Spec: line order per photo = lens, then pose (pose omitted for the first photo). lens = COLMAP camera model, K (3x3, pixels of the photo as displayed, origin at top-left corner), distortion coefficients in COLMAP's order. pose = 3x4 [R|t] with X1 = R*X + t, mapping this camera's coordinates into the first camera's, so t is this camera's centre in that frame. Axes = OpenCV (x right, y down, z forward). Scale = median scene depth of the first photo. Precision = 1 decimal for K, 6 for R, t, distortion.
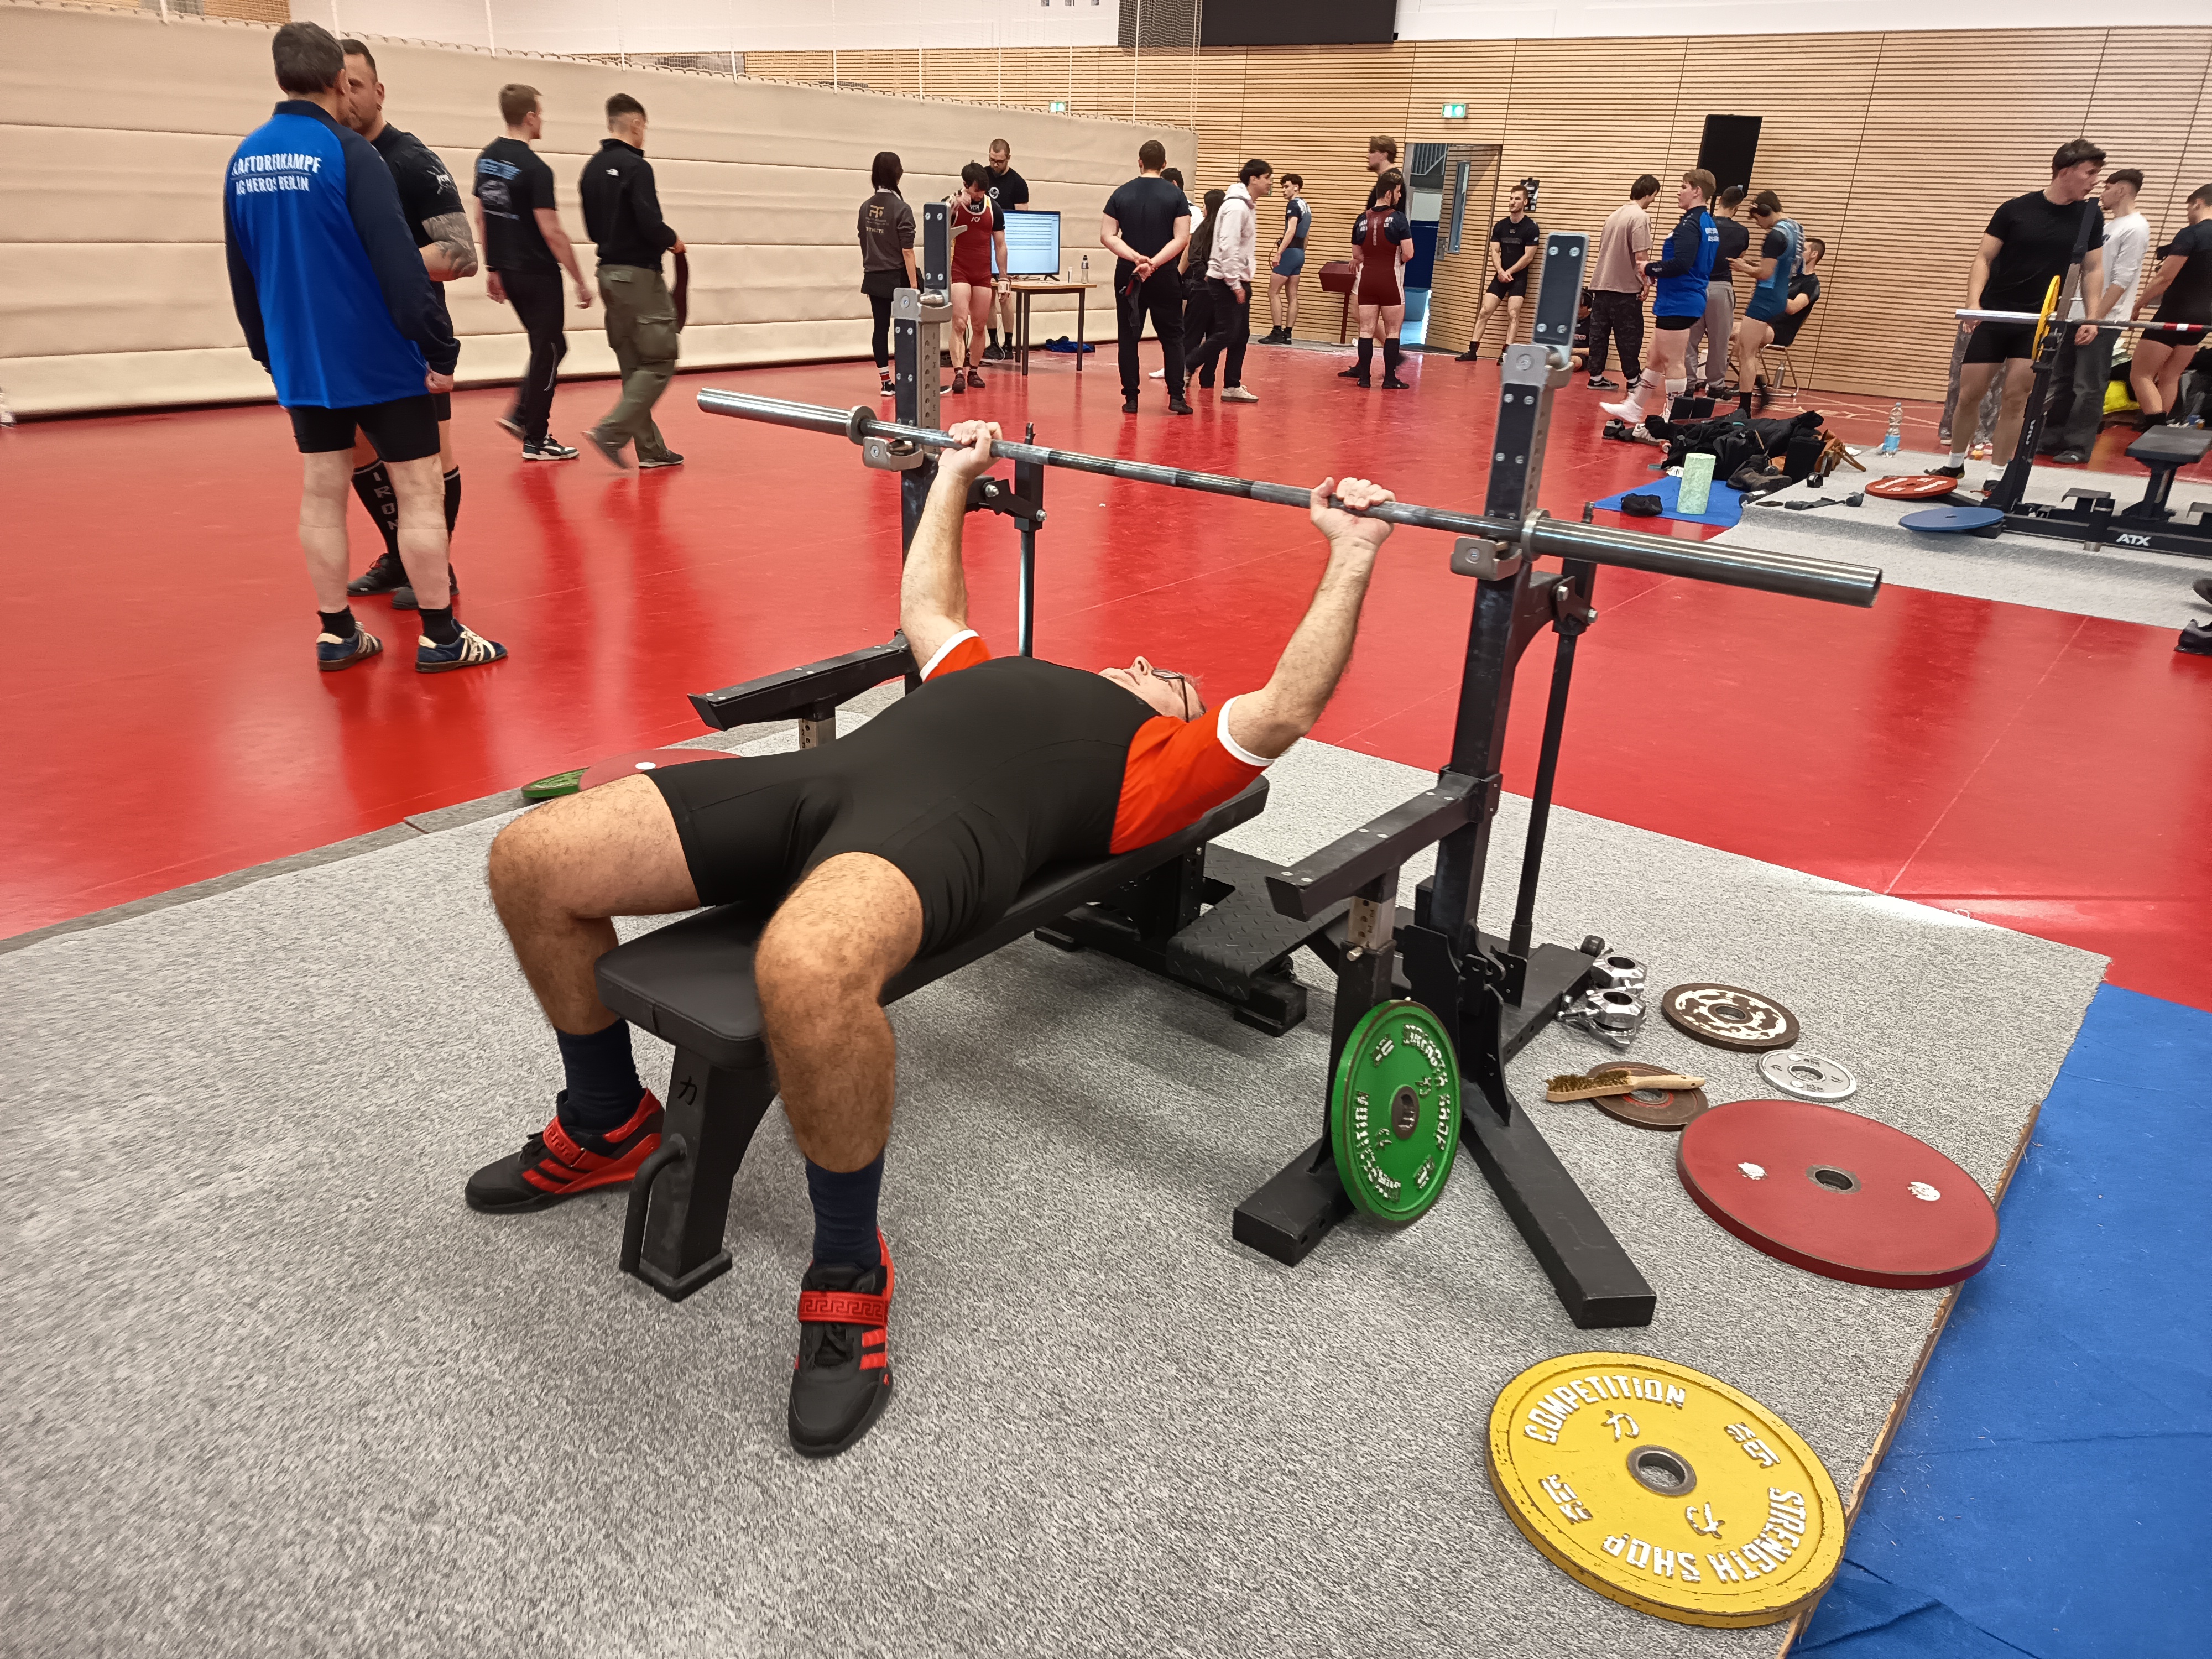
lens RADIAL K [[1507.2, 0, 1106.0], [0, 1507.2, 829.5], [0, 0, 1]] dist [0.036948, -0.003585]
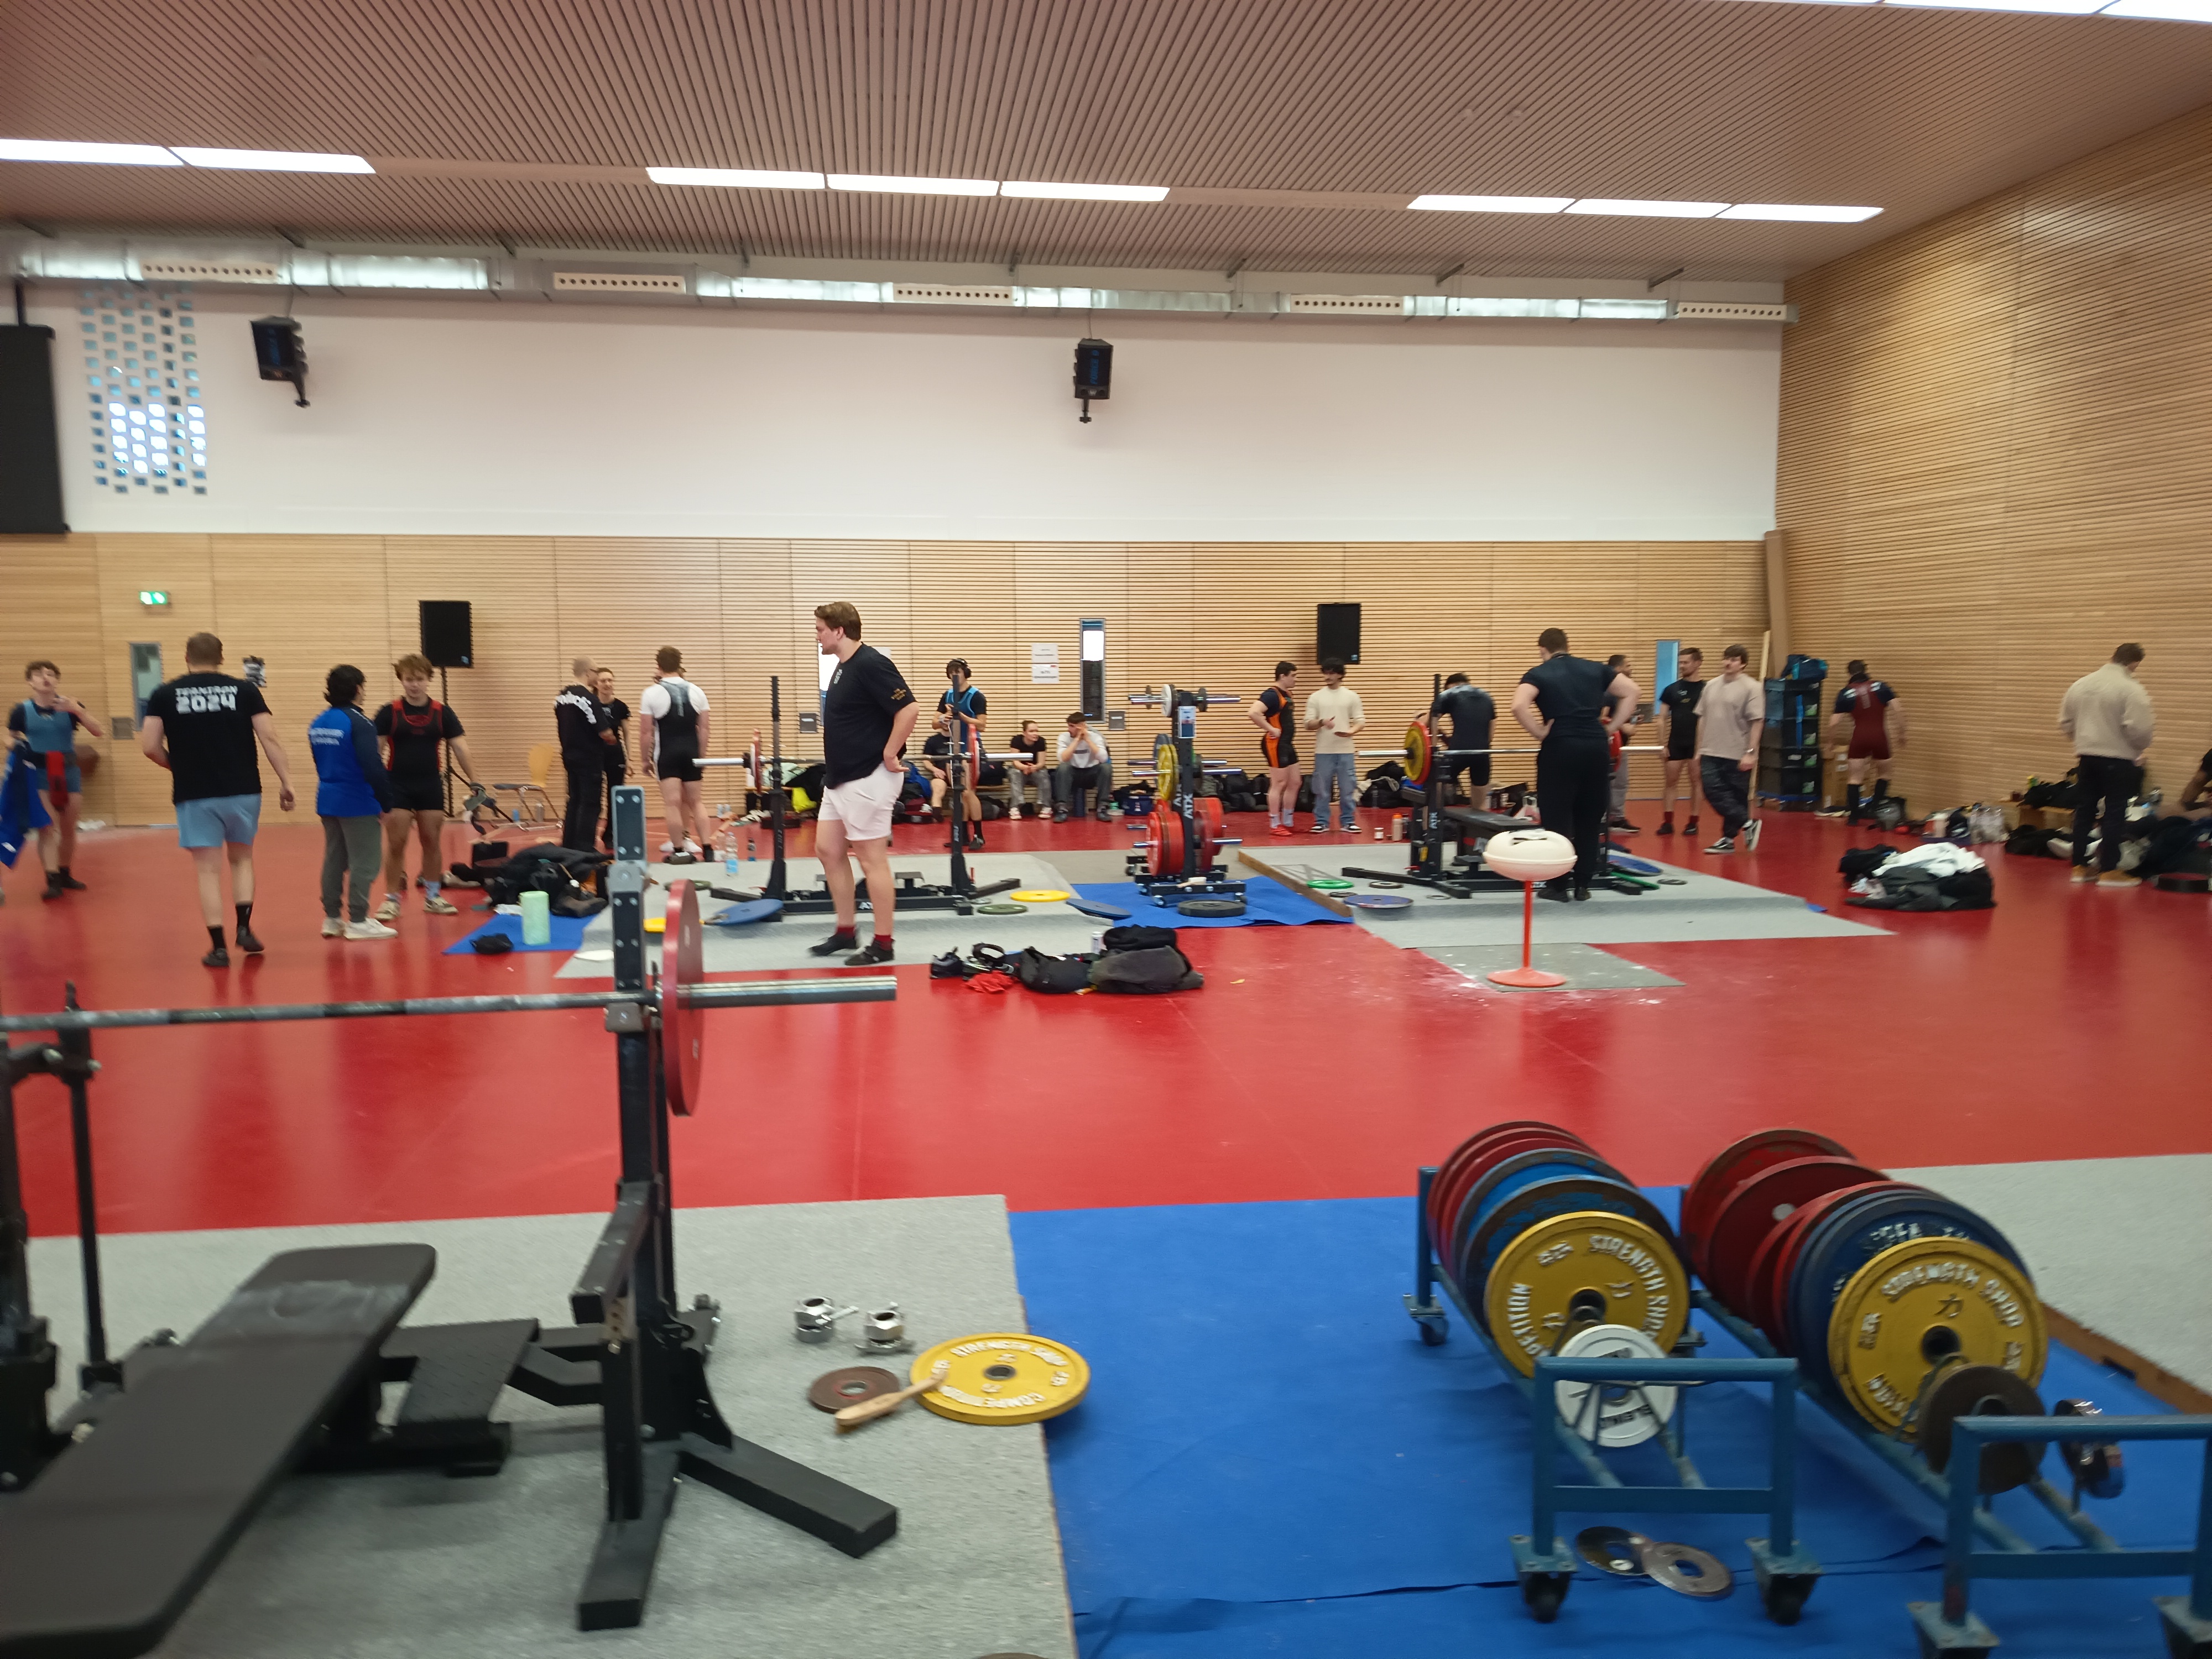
lens RADIAL K [[1507.2, 0, 1106.0], [0, 1507.2, 829.5], [0, 0, 1]] dist [0.036948, -0.003585]
pose [[0.699234, -0.126296, 0.703648, -0.084942], [0.310060, 0.940454, -0.139315, -0.004003], [-0.644154, 0.315587, 0.696757, -0.058269]]
